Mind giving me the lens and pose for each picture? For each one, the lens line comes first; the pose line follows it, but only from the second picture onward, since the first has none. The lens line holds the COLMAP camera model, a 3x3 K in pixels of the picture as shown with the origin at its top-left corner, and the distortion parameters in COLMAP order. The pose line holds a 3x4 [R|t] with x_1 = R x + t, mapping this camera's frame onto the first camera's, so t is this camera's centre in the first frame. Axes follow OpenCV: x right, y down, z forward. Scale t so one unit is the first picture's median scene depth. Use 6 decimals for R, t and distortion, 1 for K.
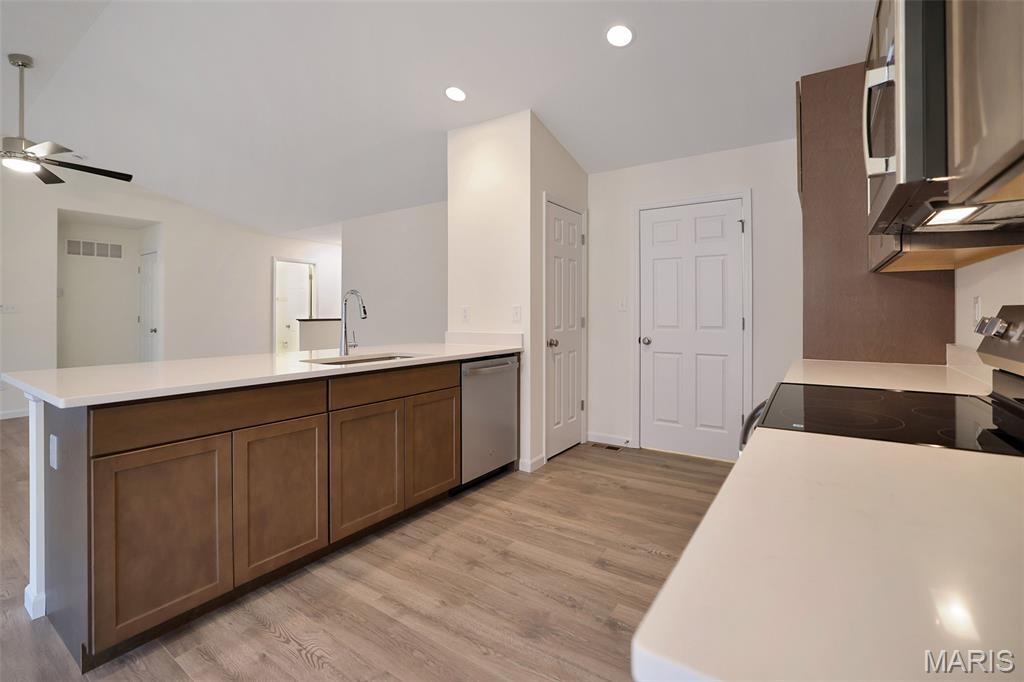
lens RADIAL K [[453.6, 0, 513.8], [0, 453.6, 312.0], [0, 0, 1]] dist [-0.023737, 0.000614]
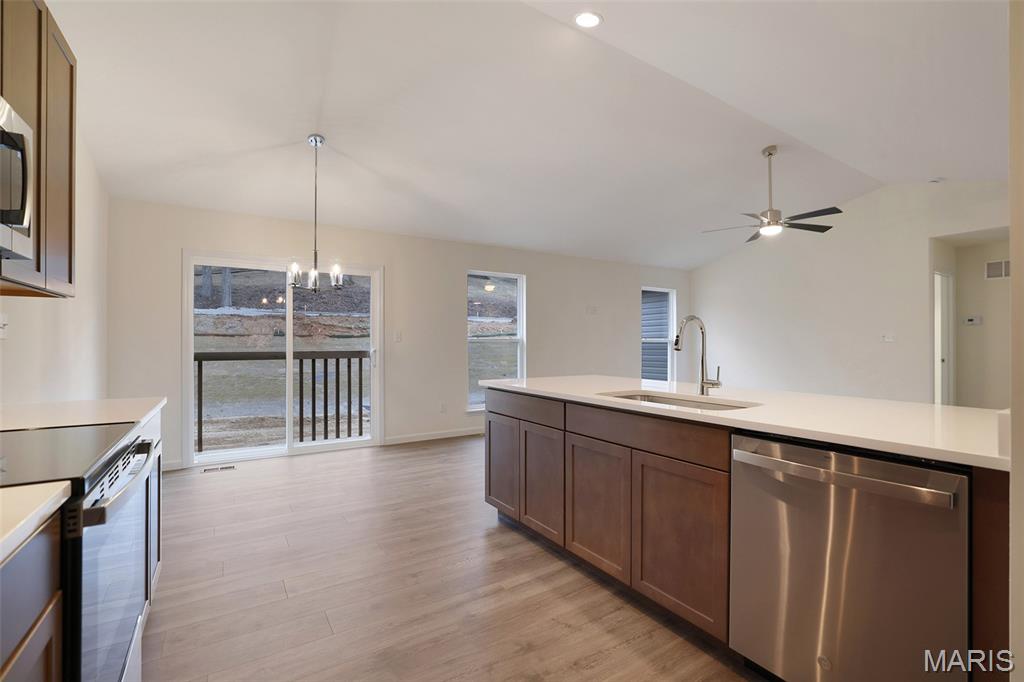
lens RADIAL K [[453.3, 0, 507.3], [0, 453.3, 338.0], [0, 0, 1]] dist [-0.027250, 0.000185]
pose [[-0.395200, -0.006731, -0.918570, 0.524827], [0.003421, 0.999955, -0.008799, -0.002067], [0.918589, -0.006620, -0.395160, 0.994820]]
